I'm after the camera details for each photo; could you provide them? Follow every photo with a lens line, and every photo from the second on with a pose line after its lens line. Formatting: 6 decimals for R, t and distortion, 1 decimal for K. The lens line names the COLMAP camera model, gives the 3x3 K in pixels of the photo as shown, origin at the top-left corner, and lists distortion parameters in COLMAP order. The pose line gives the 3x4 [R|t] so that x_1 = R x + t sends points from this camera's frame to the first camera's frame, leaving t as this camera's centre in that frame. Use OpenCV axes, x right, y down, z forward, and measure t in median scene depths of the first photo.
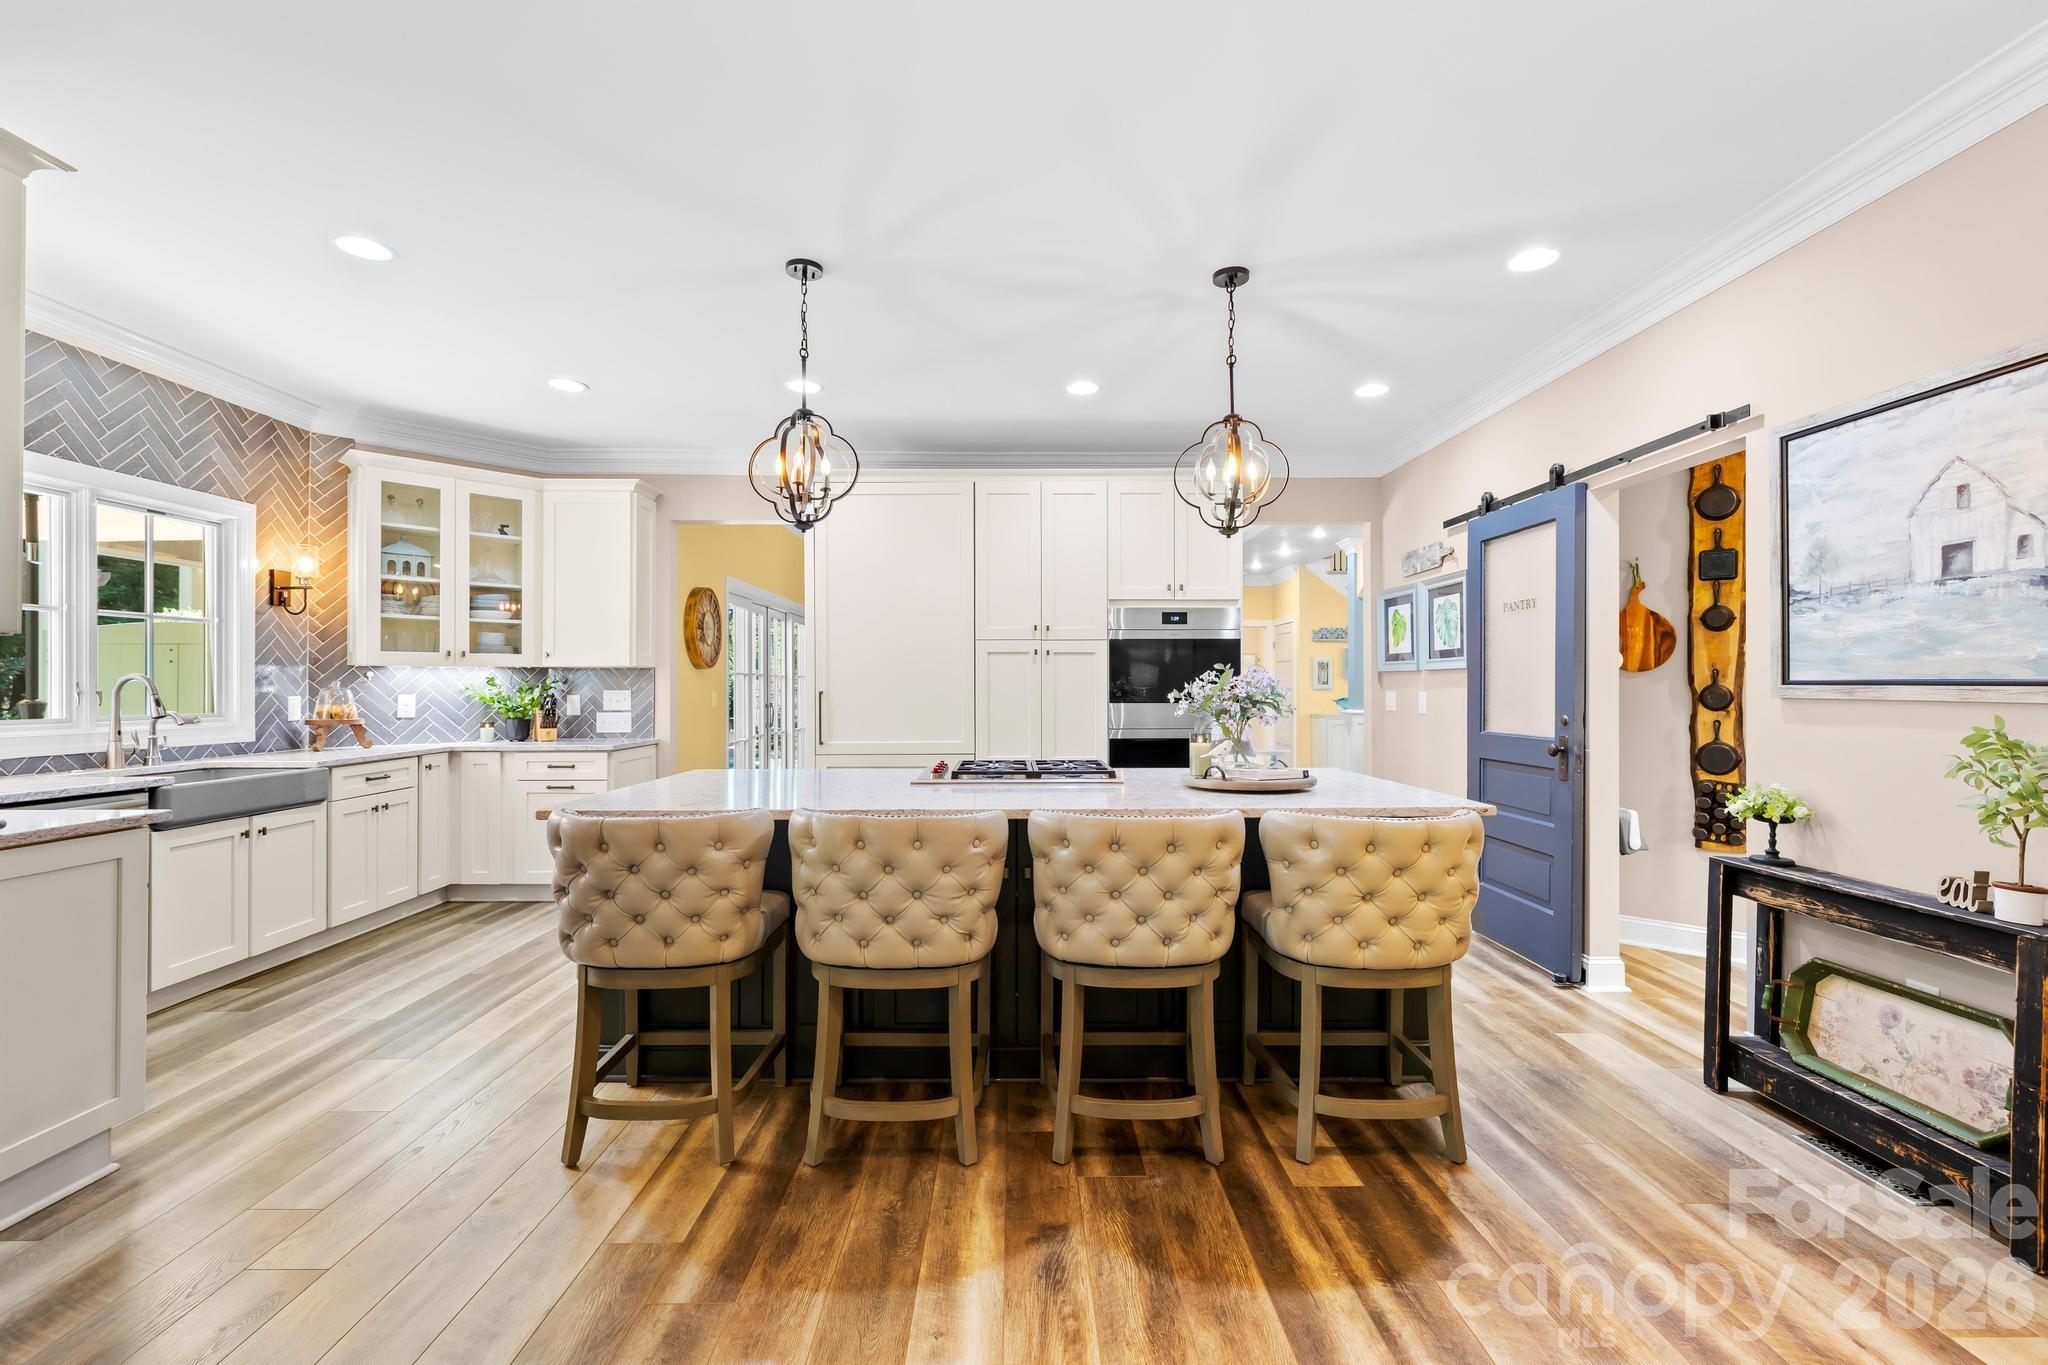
lens RADIAL K [[866.1, 0, 1015.7], [0, 866.1, 688.7], [0, 0, 1]] dist [0.003580, -0.000771]
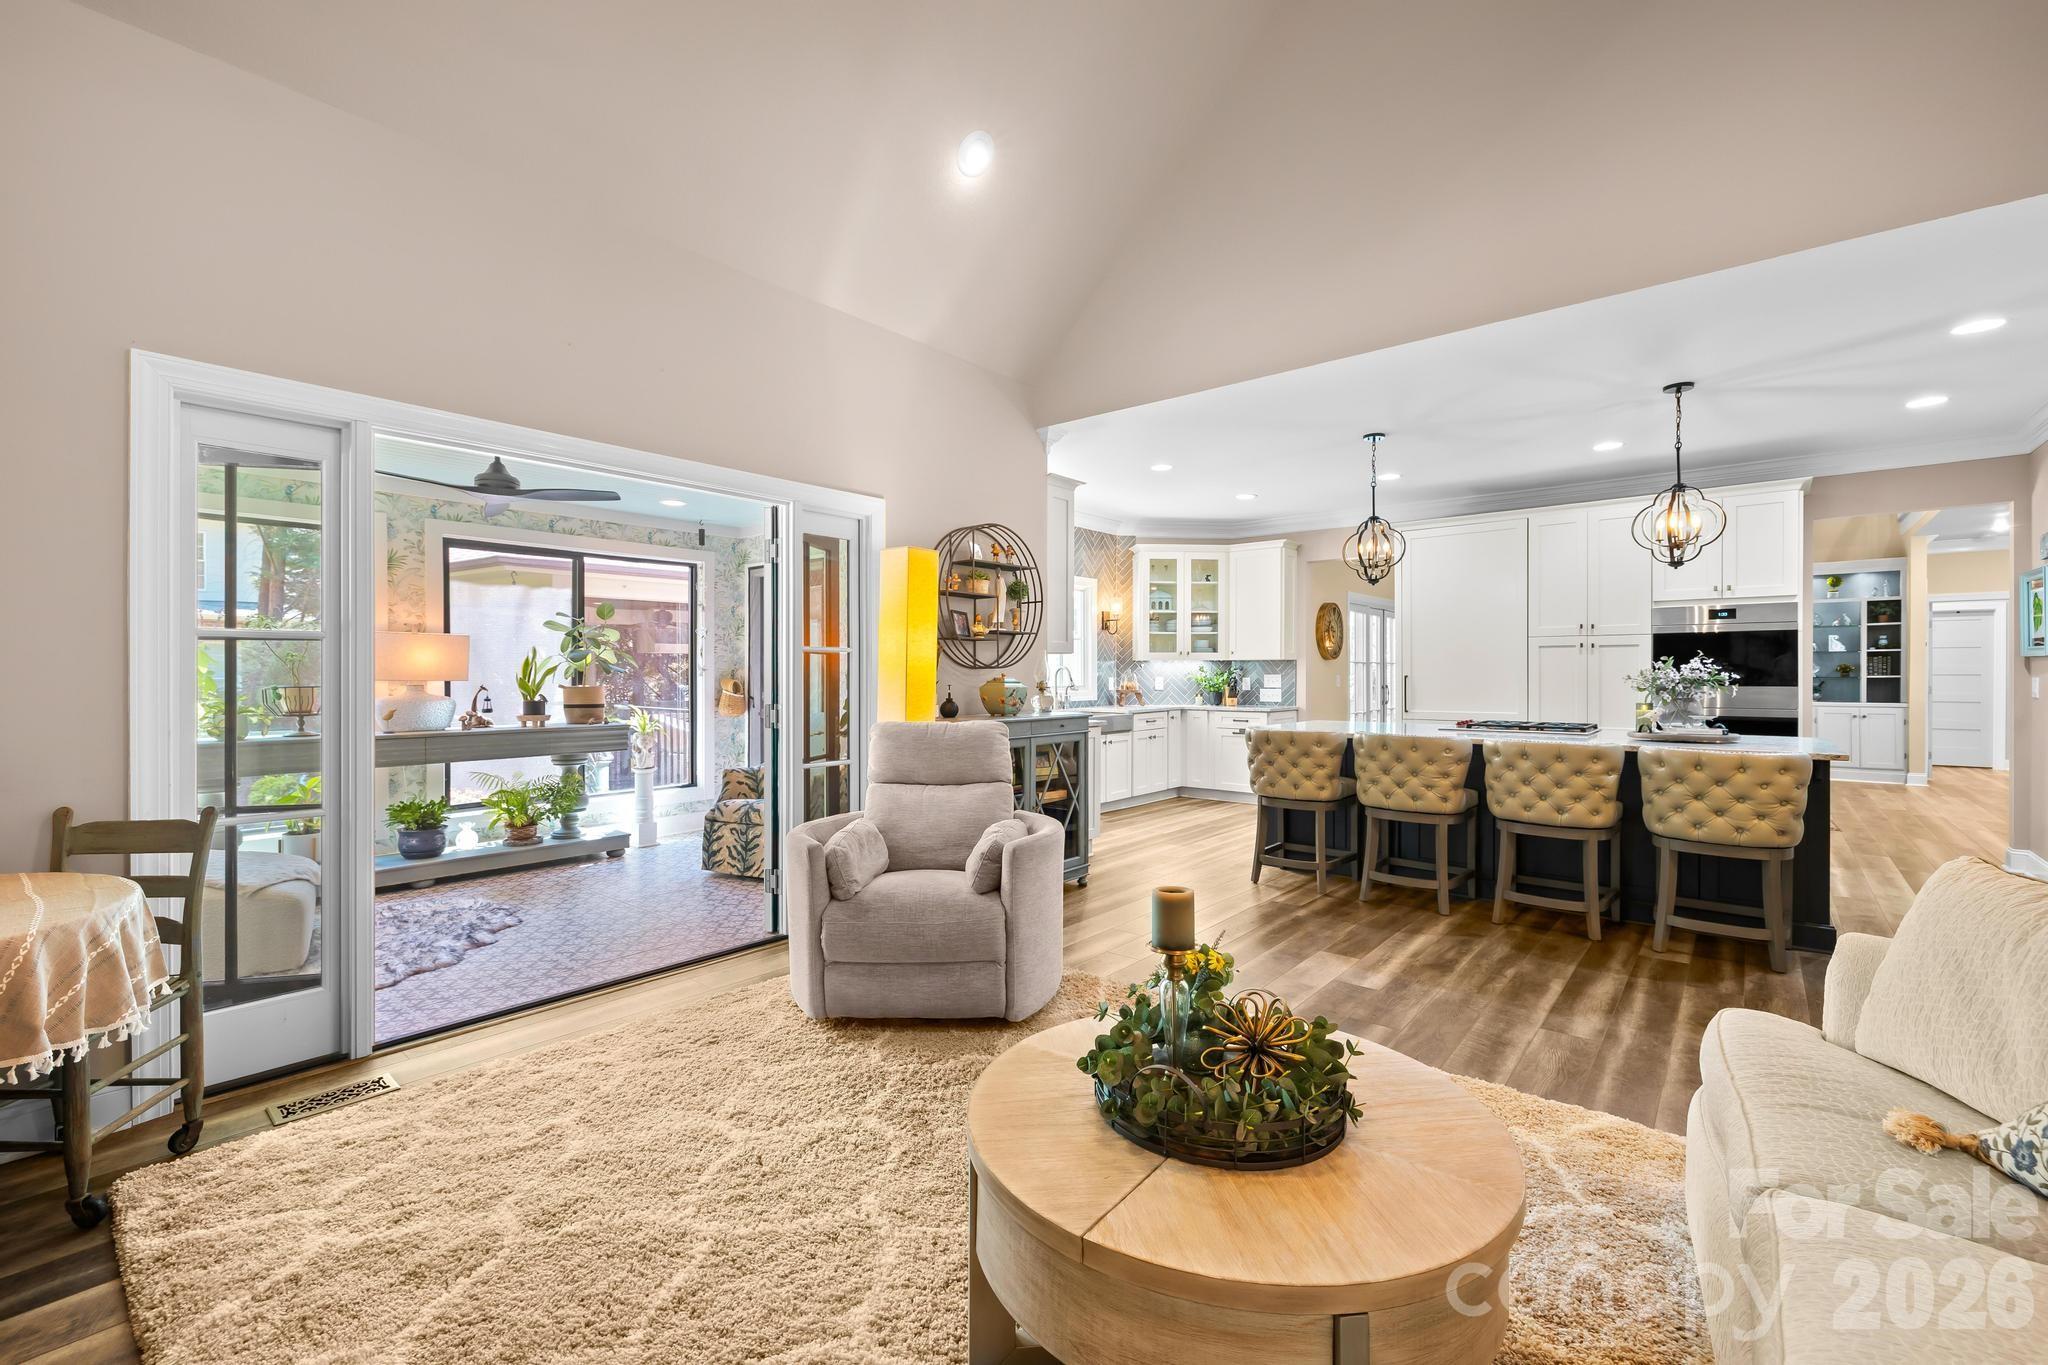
lens RADIAL K [[866.1, 0, 1024.4], [0, 866.1, 671.1], [0, 0, 1]] dist [0.003580, -0.000771]
pose [[0.760394, -0.000612, -0.649461, 0.264542], [-0.002206, 0.999991, -0.003524, 0.002431], [0.649458, 0.004112, 0.760386, -0.590653]]
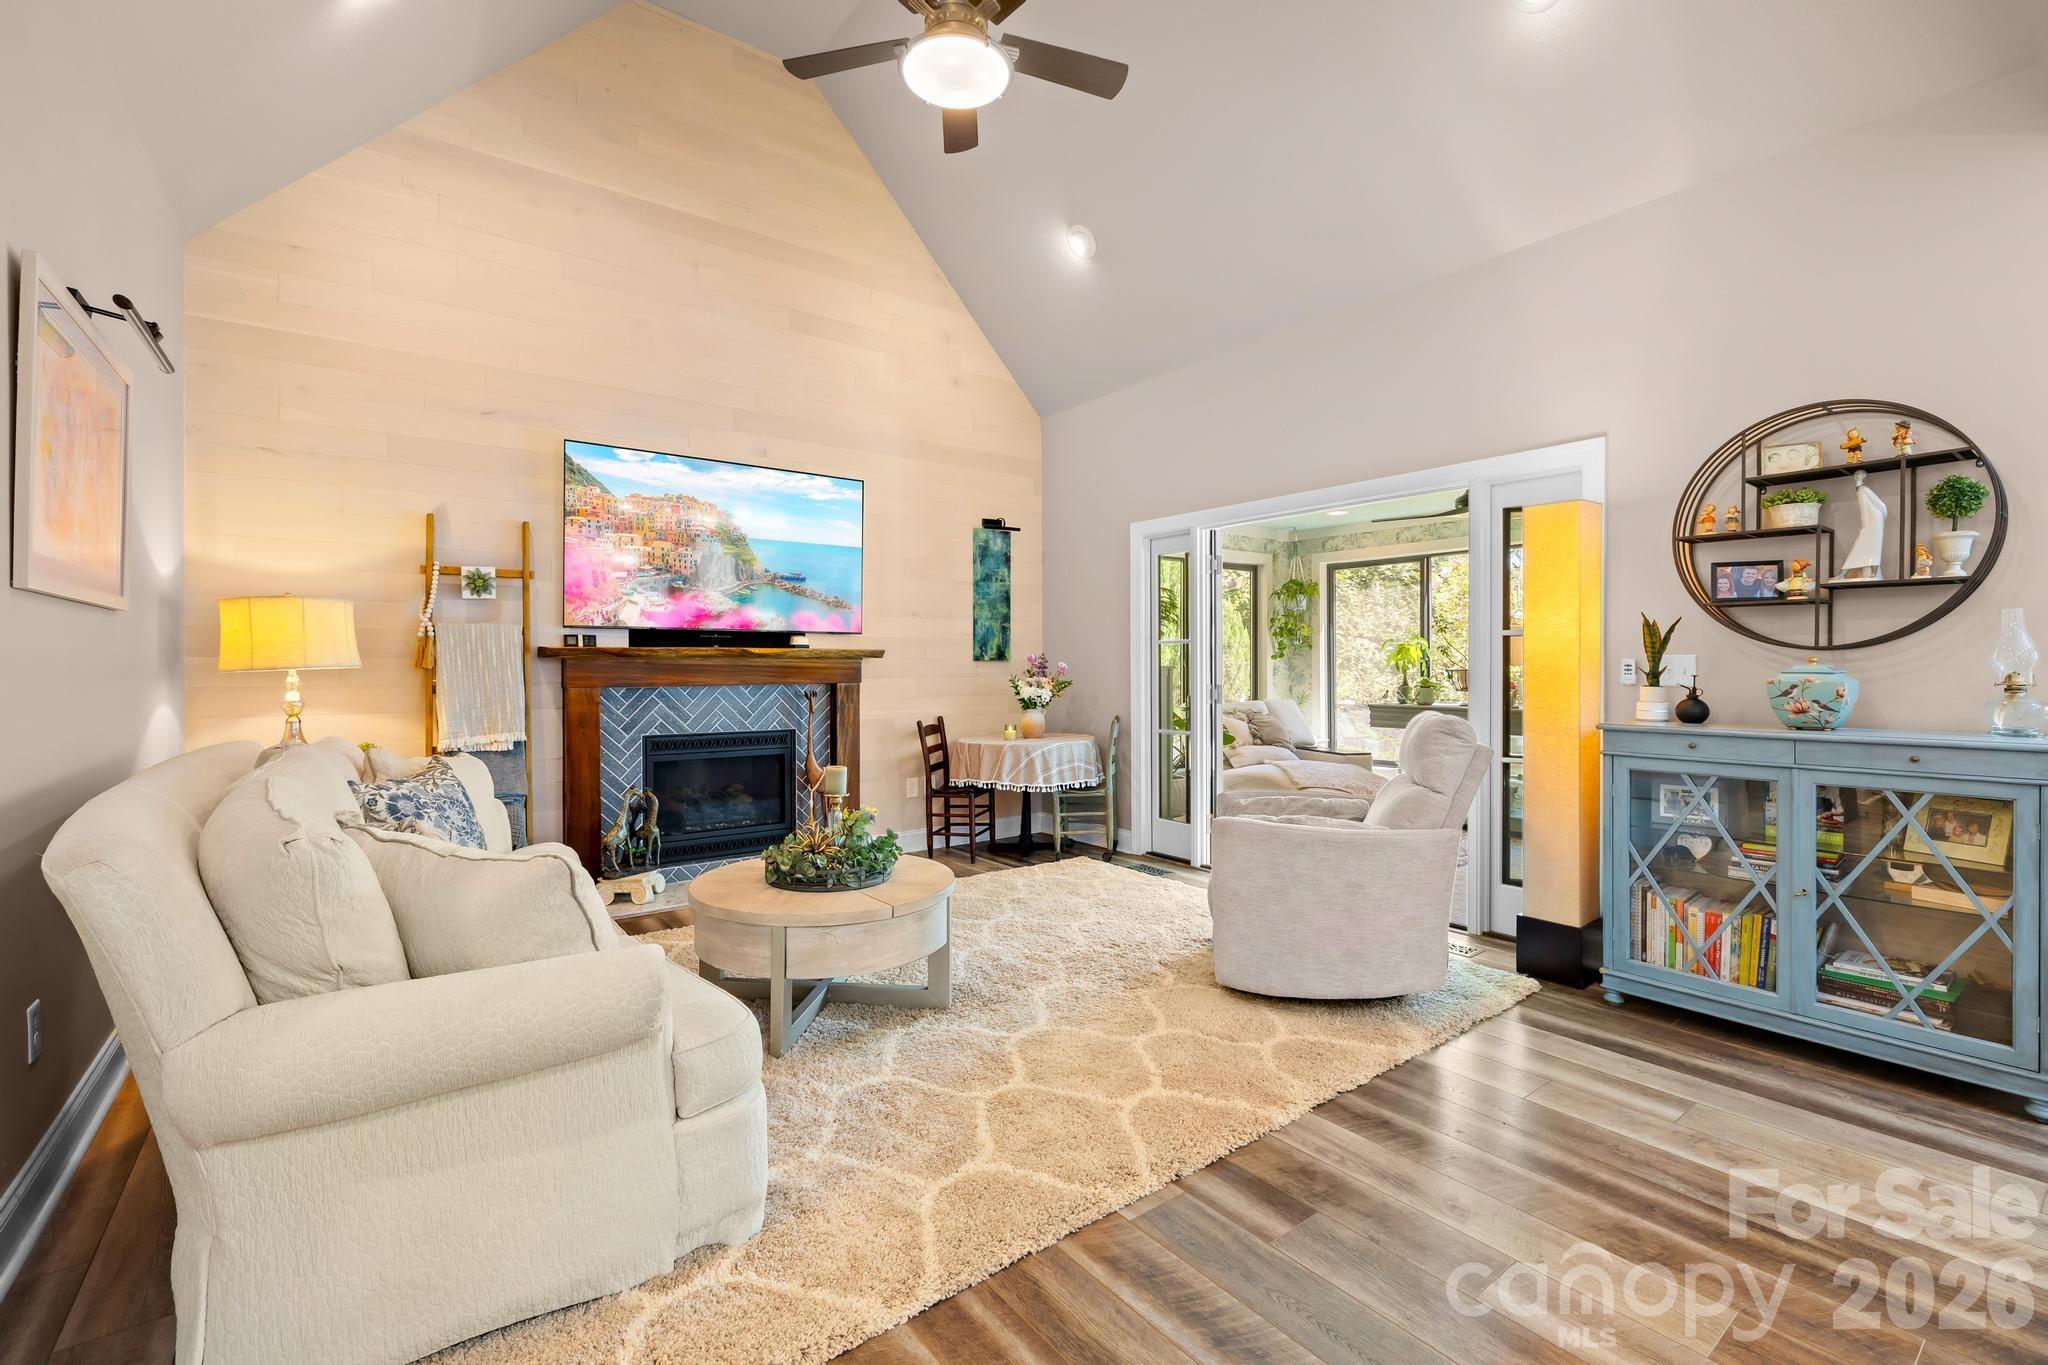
lens RADIAL K [[885.4, 0, 1019.1], [0, 885.4, 657.7], [0, 0, 1]] dist [0.000954, -0.000283]
pose [[-0.807541, 0.001252, -0.589810, 0.397771], [0.004210, 0.999985, -0.003642, 0.002171], [0.589796, -0.005424, -0.807534, 0.430691]]
